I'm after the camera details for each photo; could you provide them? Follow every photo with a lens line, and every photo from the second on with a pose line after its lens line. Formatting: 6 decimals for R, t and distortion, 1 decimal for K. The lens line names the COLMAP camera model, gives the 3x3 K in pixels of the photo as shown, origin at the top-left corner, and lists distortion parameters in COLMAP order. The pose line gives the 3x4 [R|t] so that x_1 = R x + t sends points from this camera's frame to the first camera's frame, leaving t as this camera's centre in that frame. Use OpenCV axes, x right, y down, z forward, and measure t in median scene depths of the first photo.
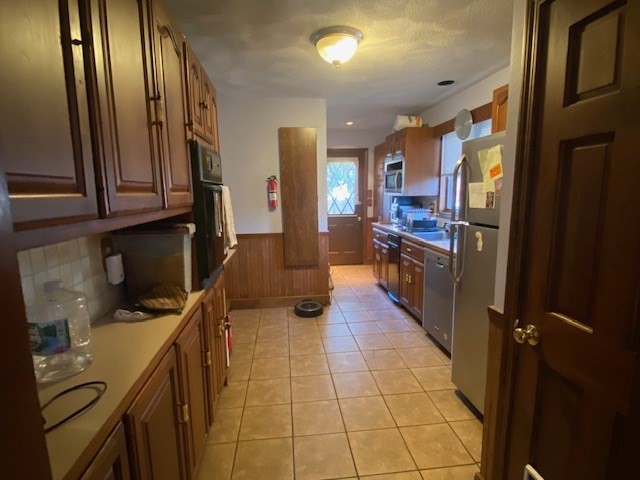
lens RADIAL K [[353.9, 0, 318.4], [0, 353.9, 241.5], [0, 0, 1]] dist [-0.000681, -0.002075]
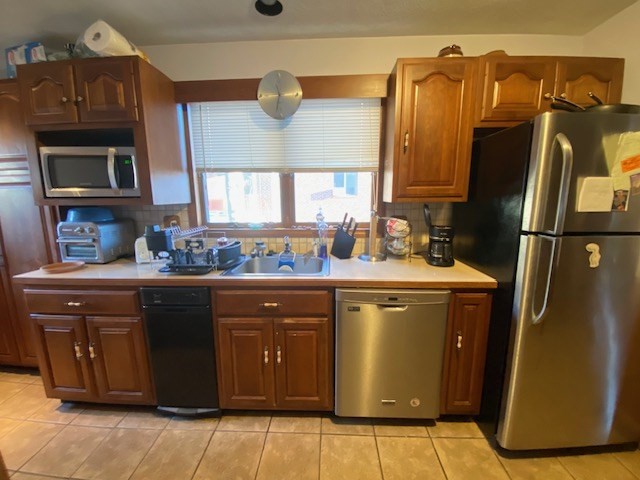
lens RADIAL K [[264.1, 0, 315.8], [0, 264.1, 240.4], [0, 0, 1]] dist [-0.013391, -0.005873]
pose [[0.149051, -0.149671, 0.977437, -0.172912], [0.148176, 0.980698, 0.127575, -0.192540], [-0.977664, 0.125817, 0.168352, 1.499408]]
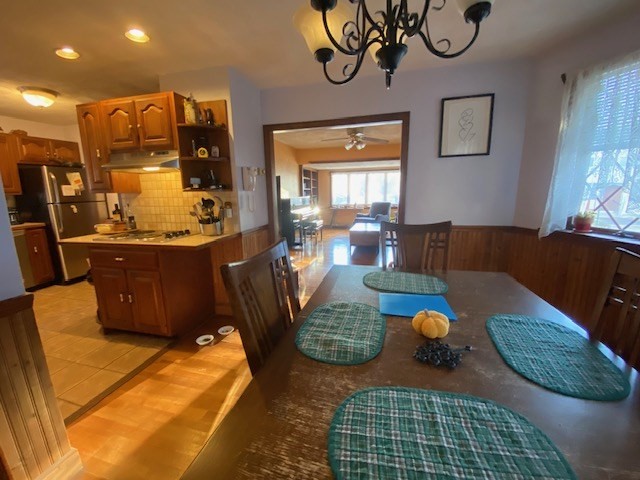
lens RADIAL K [[278.9, 0, 320.5], [0, 278.9, 244.8], [0, 0, 1]] dist [-0.020050, -0.001090]
pose [[-0.930470, -0.041957, 0.363959, -1.930179], [0.078255, 0.947734, 0.309316, -0.227102], [-0.357914, 0.316291, -0.878554, 2.193867]]
